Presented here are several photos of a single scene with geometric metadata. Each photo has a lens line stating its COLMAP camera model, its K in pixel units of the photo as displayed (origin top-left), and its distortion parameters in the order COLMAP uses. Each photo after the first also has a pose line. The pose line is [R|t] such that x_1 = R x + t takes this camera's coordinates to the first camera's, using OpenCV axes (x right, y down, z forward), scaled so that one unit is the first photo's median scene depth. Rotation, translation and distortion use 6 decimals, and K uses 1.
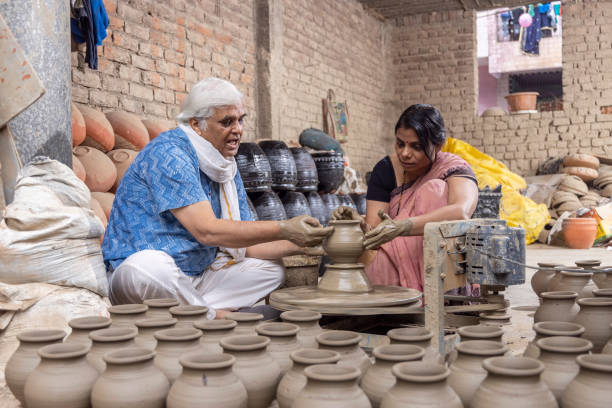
lens RADIAL K [[746.7, 0, 304.5], [0, 746.7, 201.6], [0, 0, 1]] dist [0.011515, 0.027410]
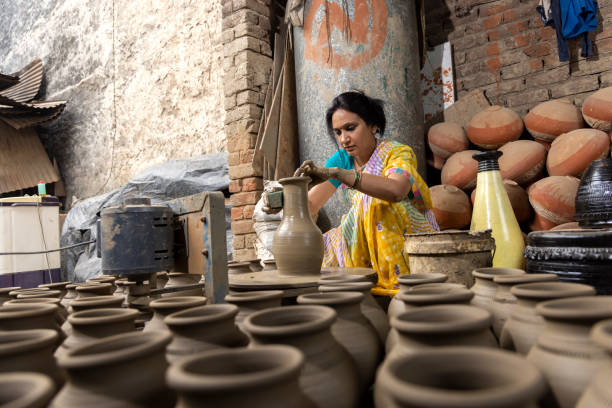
lens RADIAL K [[429.2, 0, 308.7], [0, 429.2, 205.2], [0, 0, 1]] dist [0.023344, 0.000144]
pose [[-0.253530, -0.035729, -0.966667, 0.330155], [0.061407, 0.996708, -0.052945, 0.032466], [0.965376, -0.072783, -0.250502, 0.627685]]
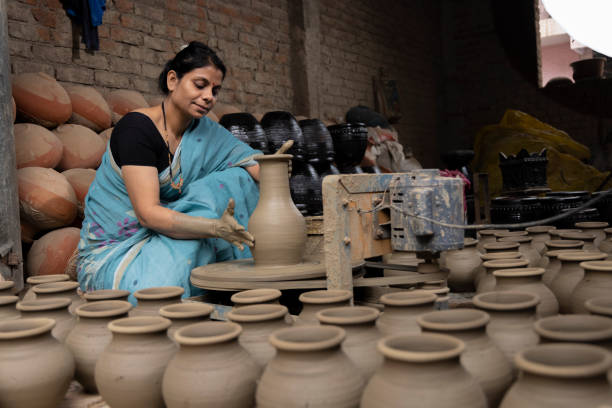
lens RADIAL K [[665.7, 0, 306.0], [0, 665.7, 204.0], [0, 0, 1]] dist [0.008179, -0.003037]
pose [[0.984694, -0.034370, -0.170869, 0.119584], [0.038112, 0.999099, 0.018668, 0.020422], [0.170073, -0.024895, 0.985117, 0.129738]]
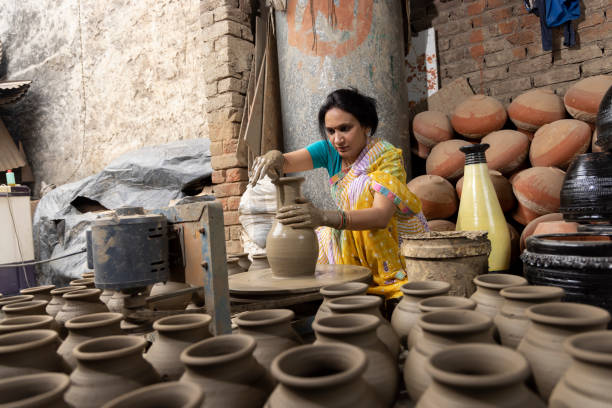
lens RADIAL K [[429.7, 0, 307.3], [0, 429.7, 204.9], [0, 0, 1]] dist [0.025250, -0.000107]
pose [[-0.199718, 0.016351, -0.979717, 0.329301], [0.074492, 0.997221, 0.001458, 0.015224], [0.977018, -0.072690, -0.200381, 0.614503]]
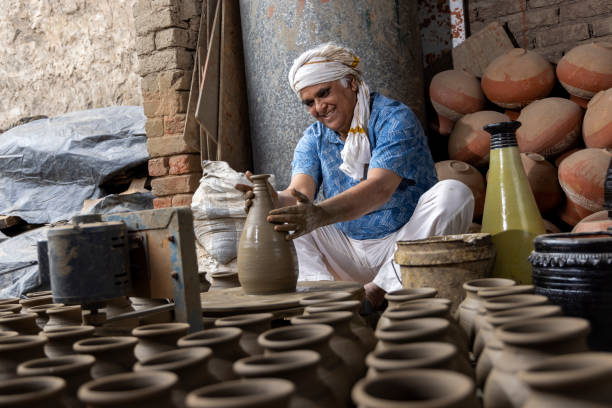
lens RADIAL K [[746.7, 0, 304.5], [0, 746.7, 201.6], [0, 0, 1]] dist [0.011515, 0.027410]
pose [[-0.172782, 0.022005, -0.984714, 0.459754], [0.092687, 0.995677, 0.005987, 0.011127], [0.980589, -0.090236, -0.174074, 0.641474]]
